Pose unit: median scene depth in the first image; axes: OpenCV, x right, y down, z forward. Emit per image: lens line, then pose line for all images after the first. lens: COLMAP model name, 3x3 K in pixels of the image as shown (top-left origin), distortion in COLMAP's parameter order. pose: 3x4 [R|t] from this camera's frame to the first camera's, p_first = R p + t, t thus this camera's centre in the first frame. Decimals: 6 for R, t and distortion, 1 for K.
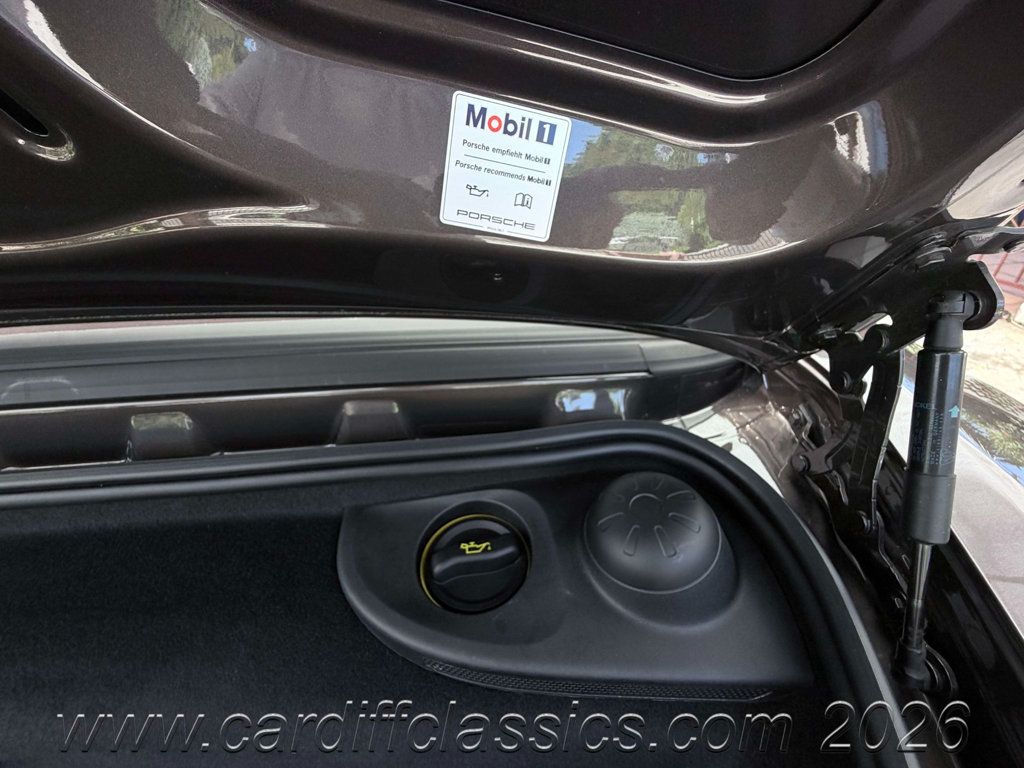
lens RADIAL K [[398.0, 0, 515.1], [0, 398.0, 378.7], [0, 0, 1]] dist [0.001639, 0.000116]
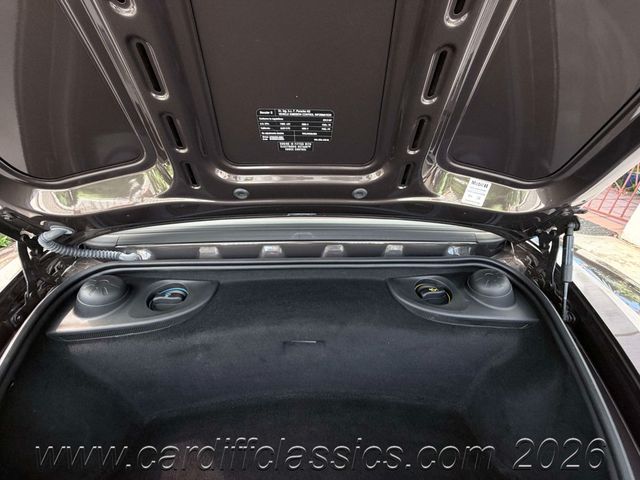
lens RADIAL K [[255.2, 0, 320.0], [0, 255.2, 240.0], [0, 0, 1]] dist [-0.001376, -0.000302]
pose [[0.998512, 0.054097, 0.006910, -1.232366], [-0.053460, 0.995959, -0.072162, 0.240905], [-0.010786, 0.071685, 0.997369, -1.300577]]
